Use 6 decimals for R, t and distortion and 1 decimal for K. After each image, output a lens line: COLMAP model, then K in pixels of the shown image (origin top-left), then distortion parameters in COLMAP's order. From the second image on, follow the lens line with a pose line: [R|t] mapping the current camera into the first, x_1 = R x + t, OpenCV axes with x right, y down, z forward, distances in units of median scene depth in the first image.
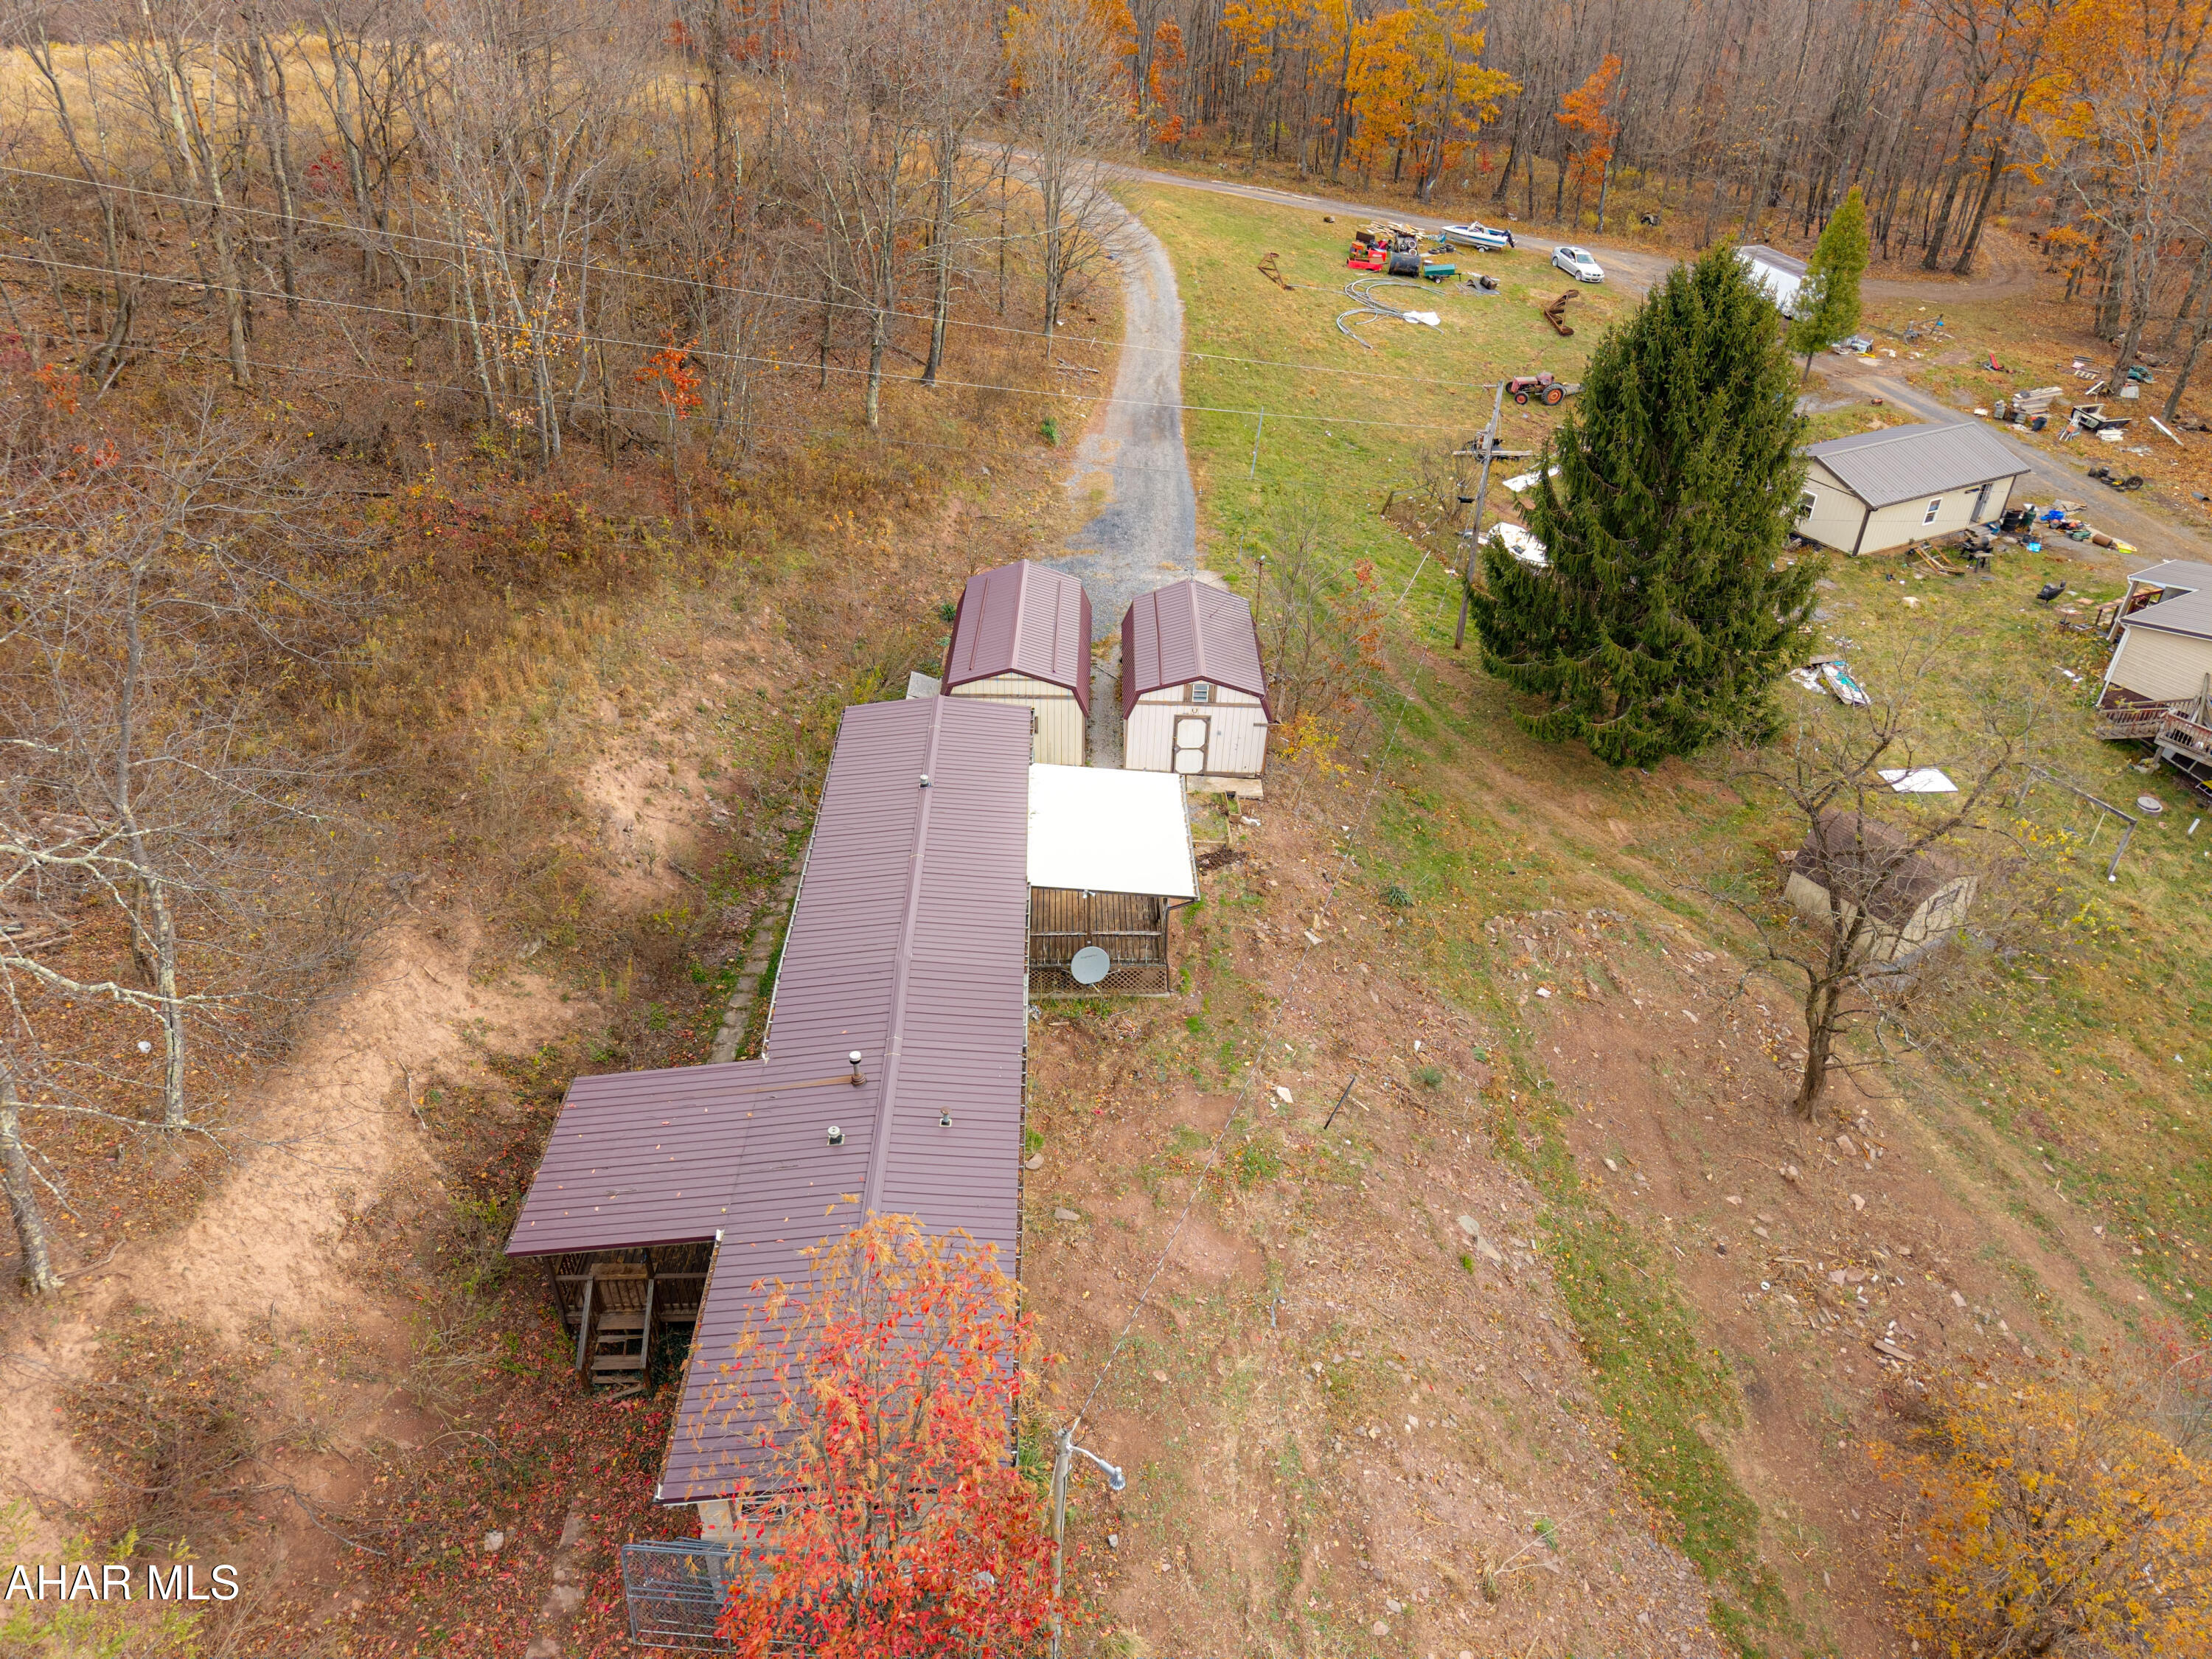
lens RADIAL K [[1521.4, 0, 1114.8], [0, 1521.4, 826.6], [0, 0, 1]] dist [0.028590, -0.059995]
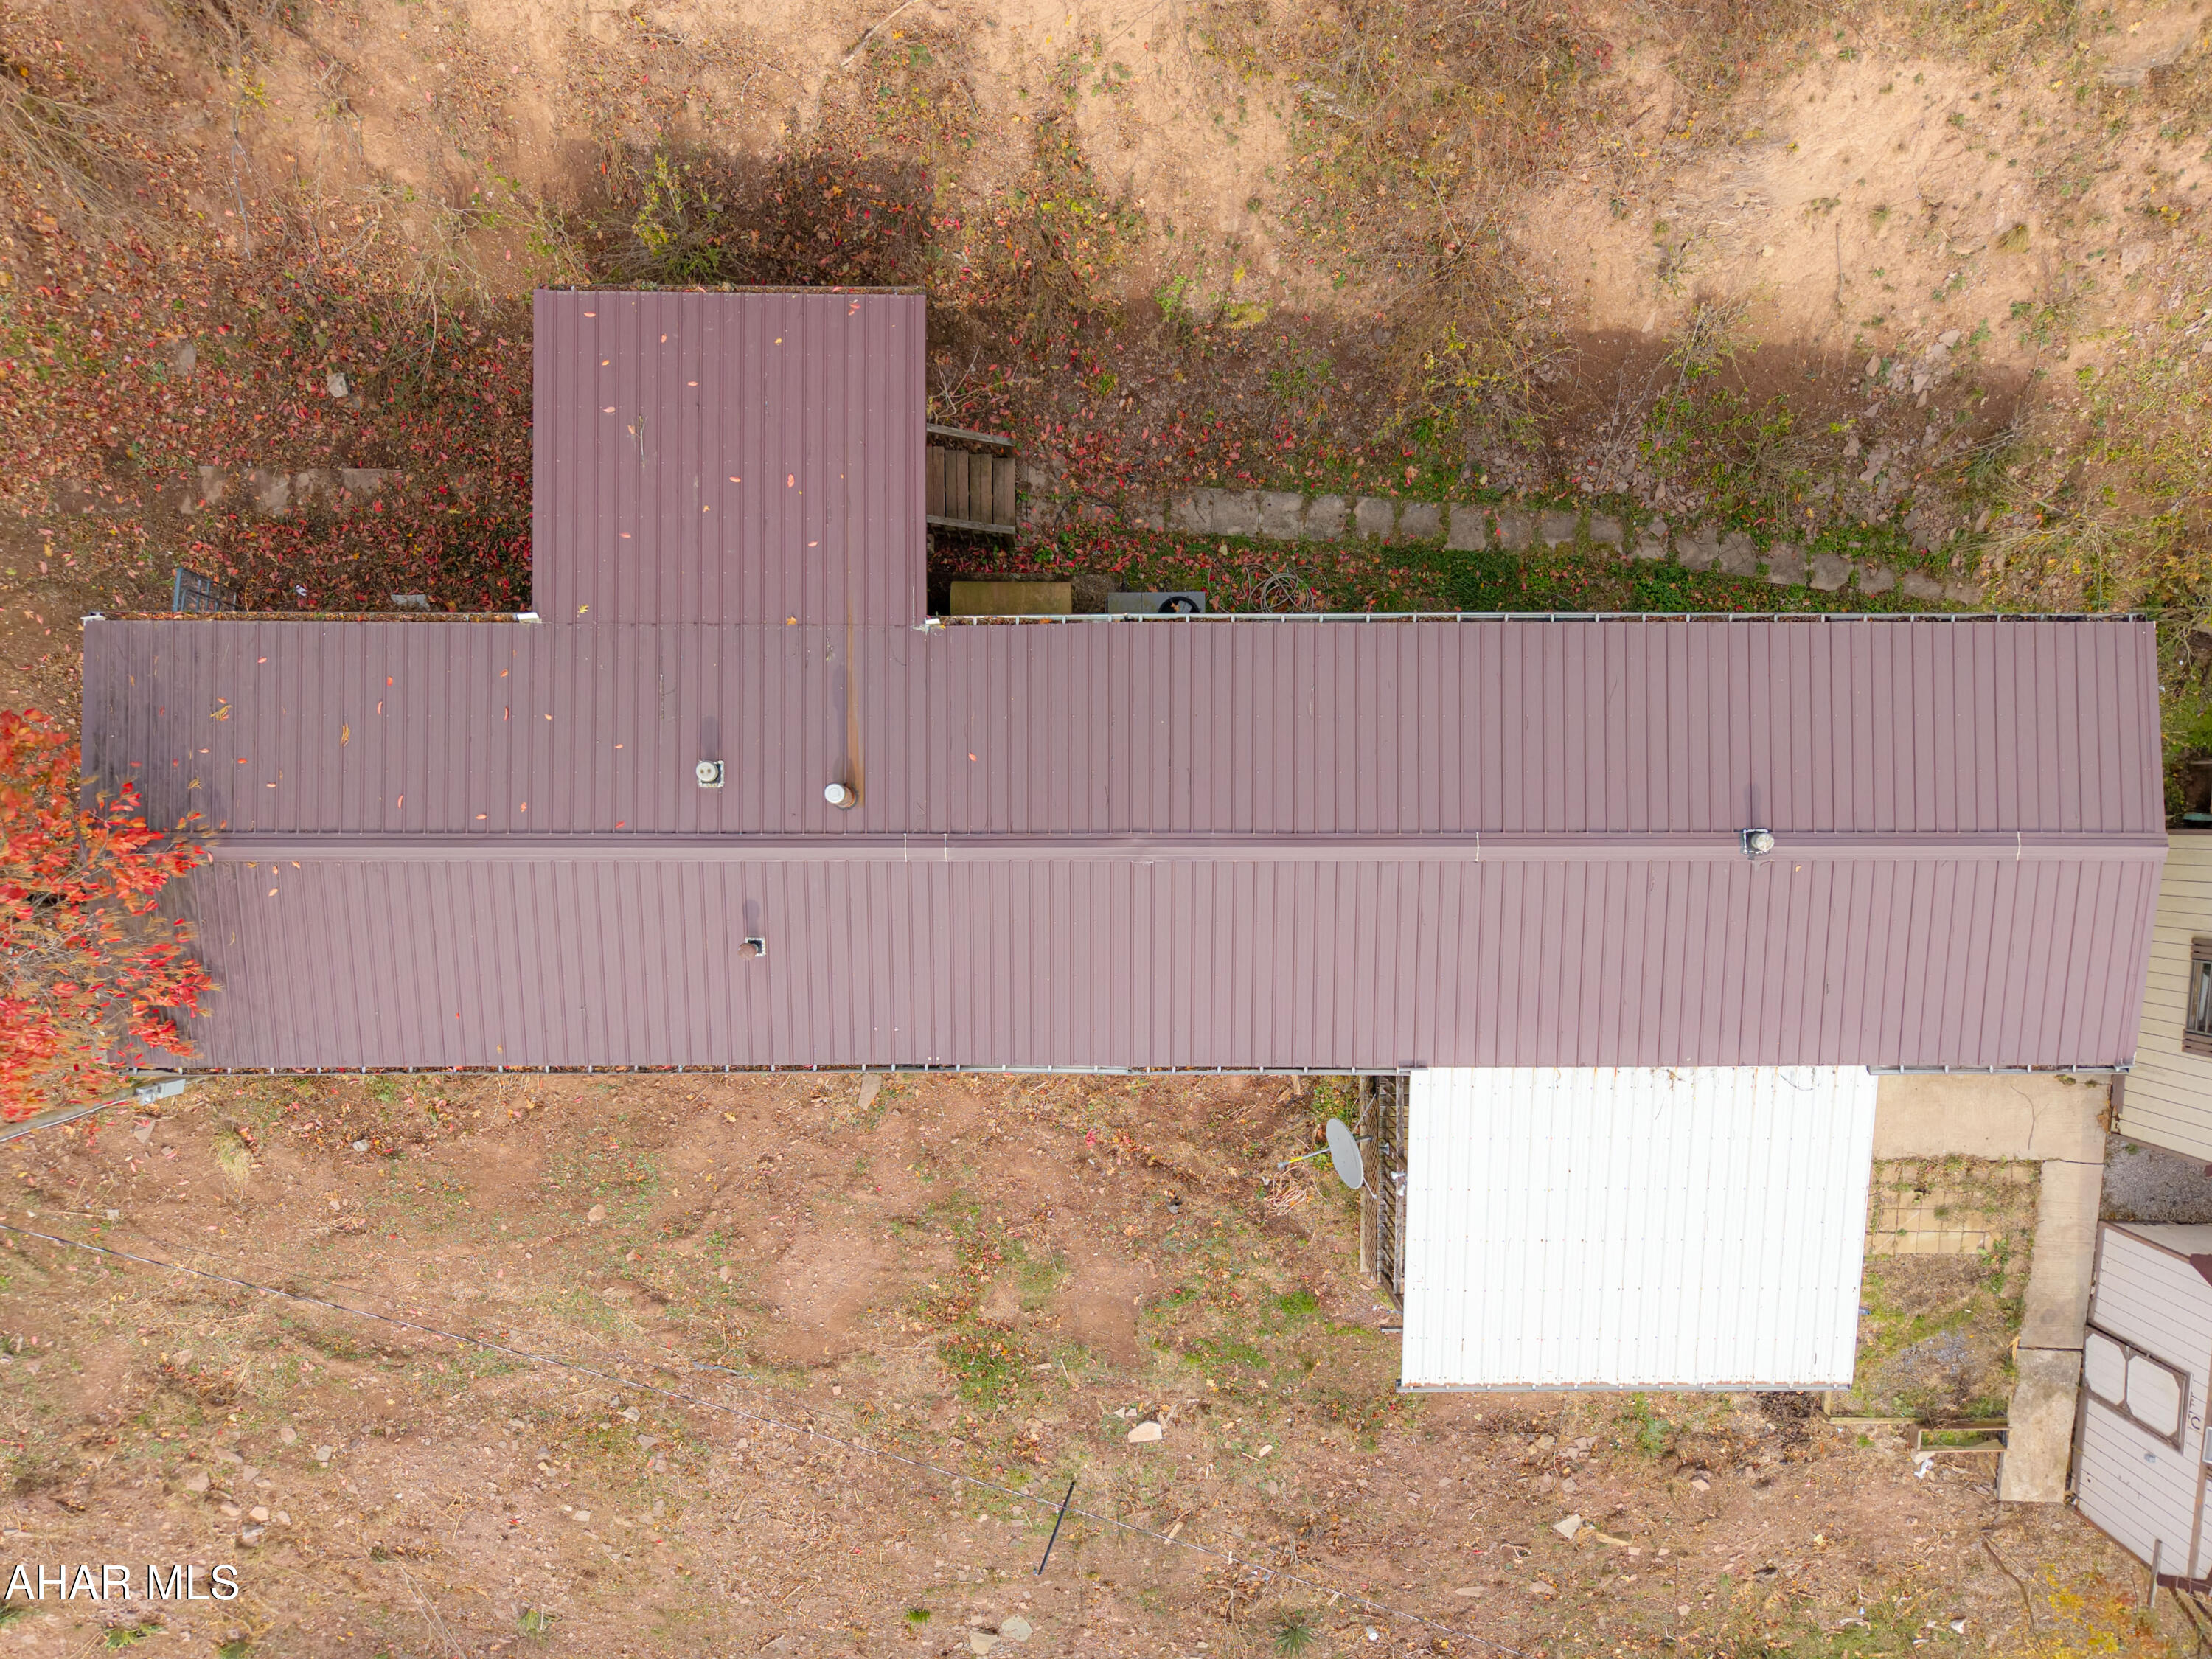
lens RADIAL K [[1532.9, 0, 1131.7], [0, 1532.9, 934.5], [0, 0, 1]] dist [-0.001031, -0.001020]
pose [[-0.030071, 0.997390, 0.065640, -0.141049], [-0.561524, -0.071185, 0.824393, -0.344147], [0.826914, -0.012069, 0.562199, 0.678930]]
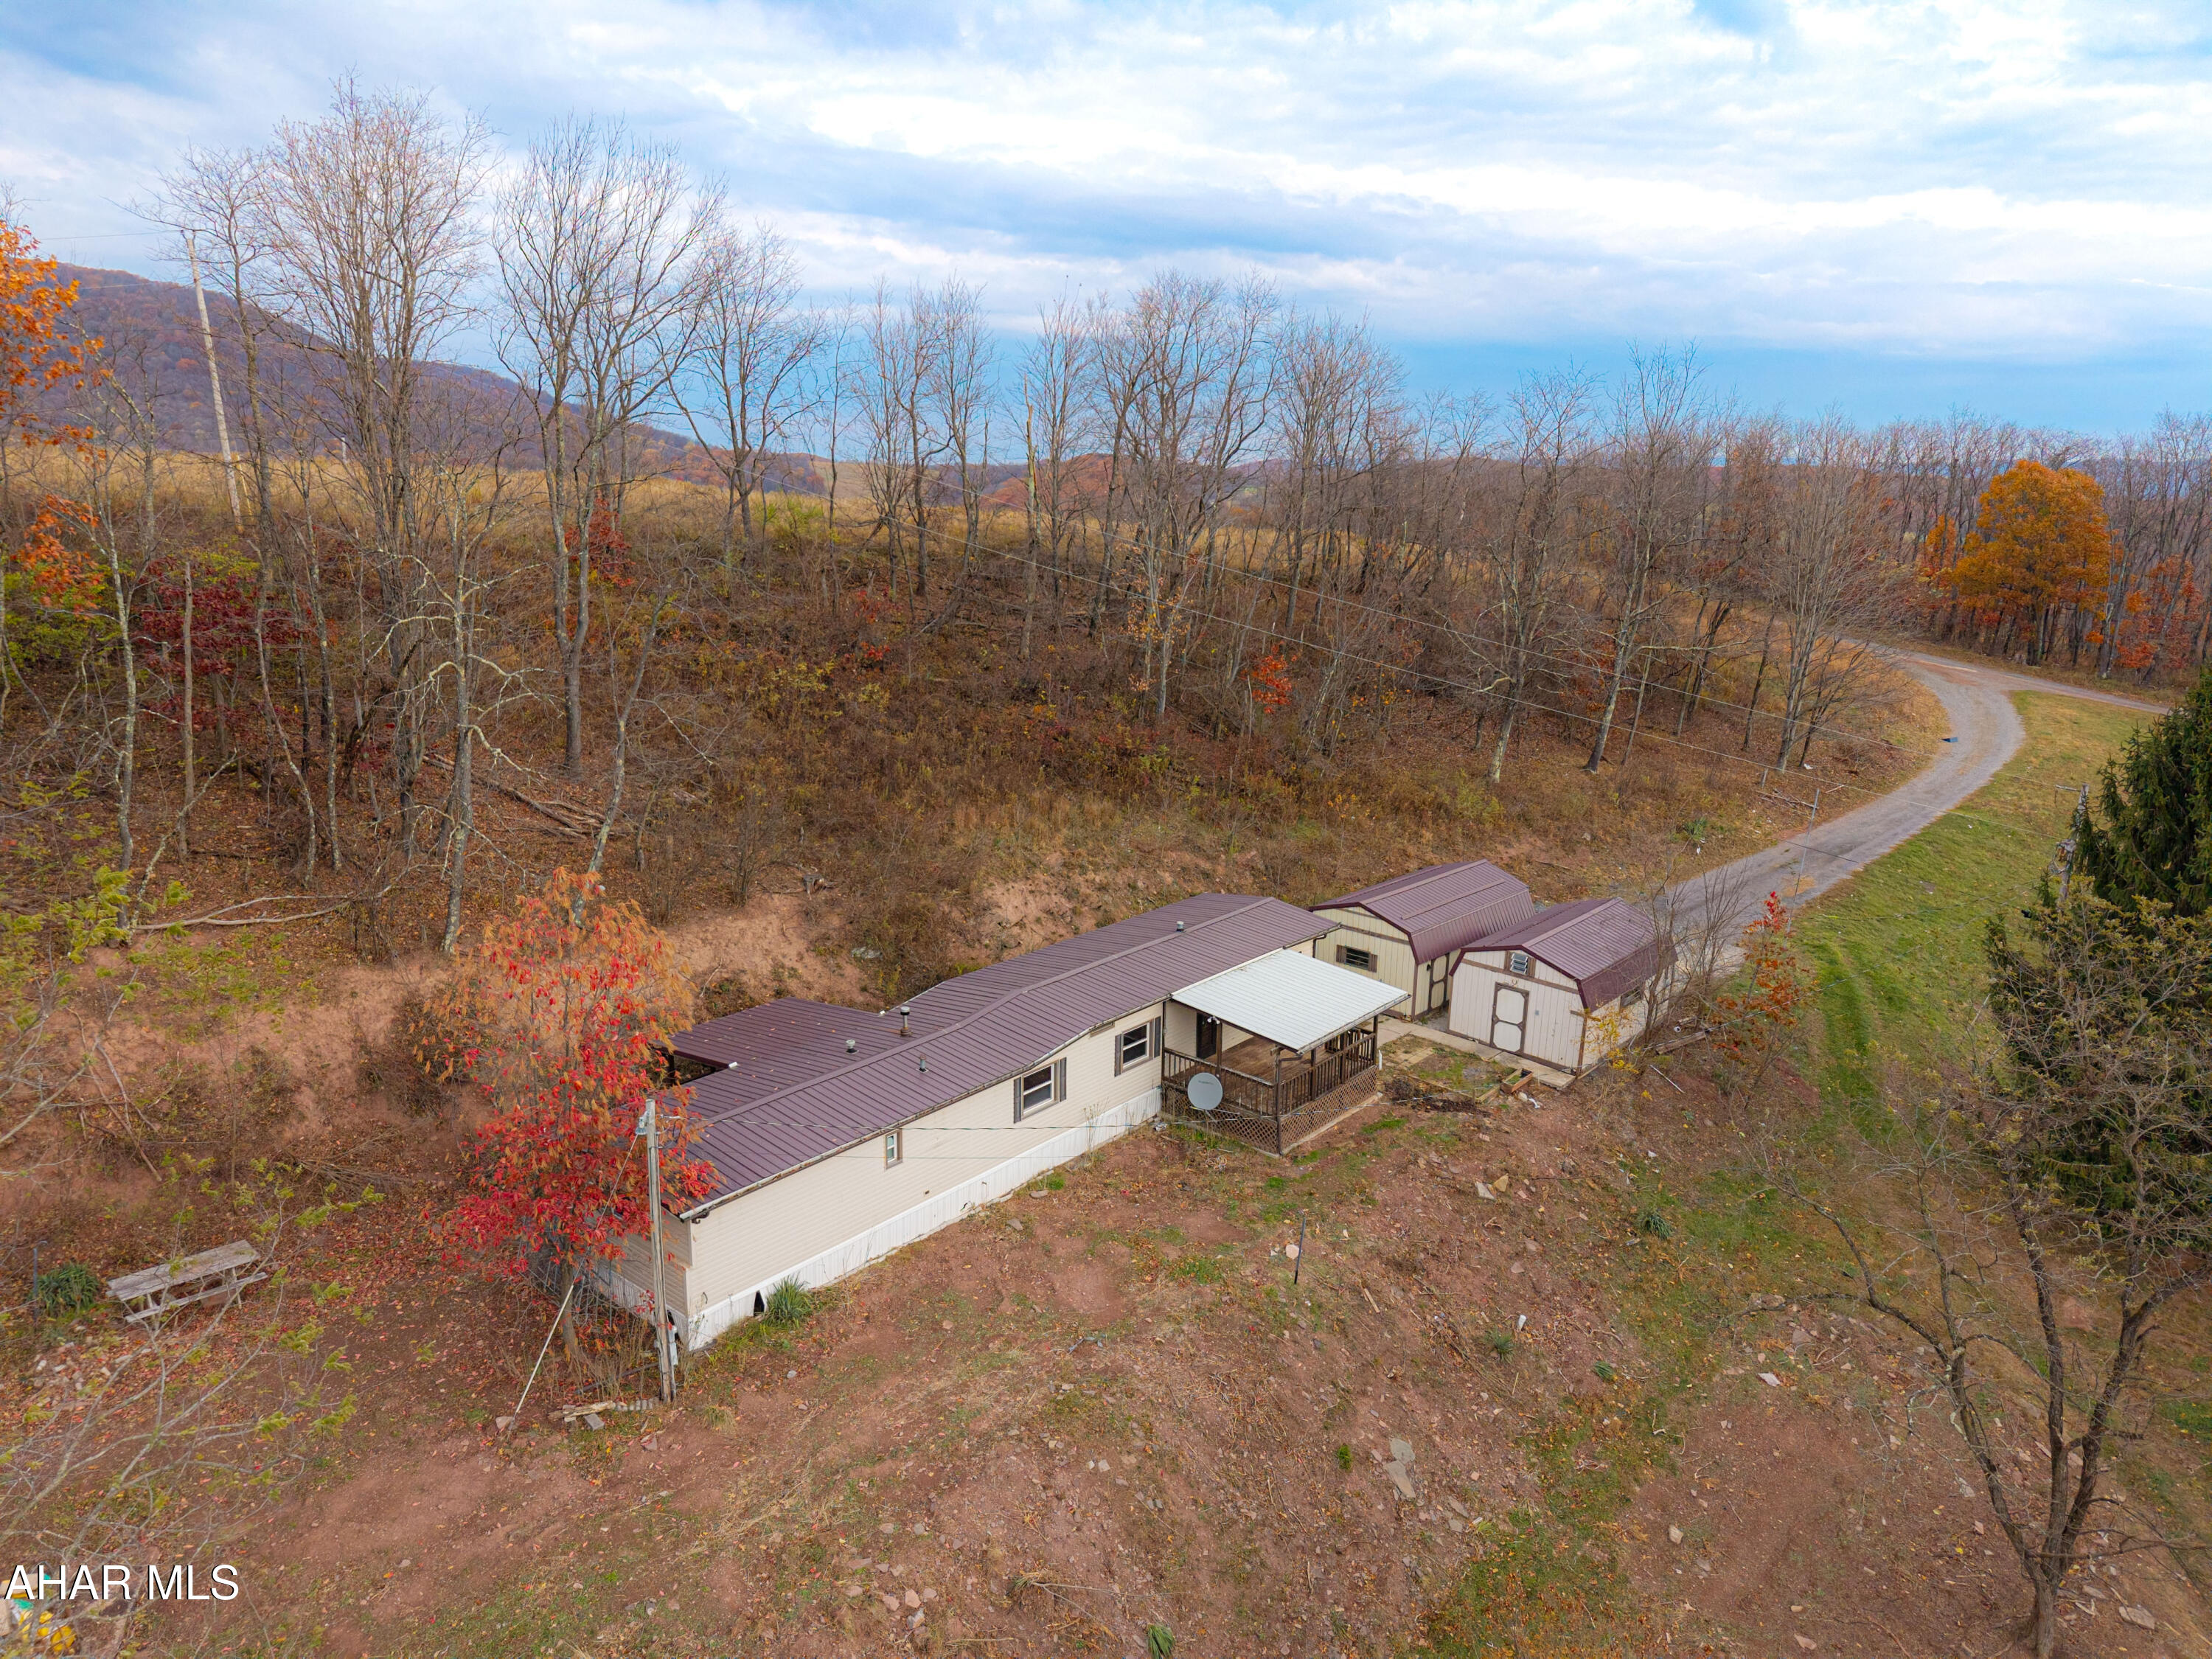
lens RADIAL K [[1501.1, 0, 1079.2], [0, 1501.1, 829.5], [0, 0, 1]] dist [-0.007502, -0.006974]
pose [[0.729923, 0.151798, -0.666461, 0.655576], [-0.372777, 0.905669, -0.201993, 0.187906], [0.572931, 0.395880, 0.717655, 0.114792]]
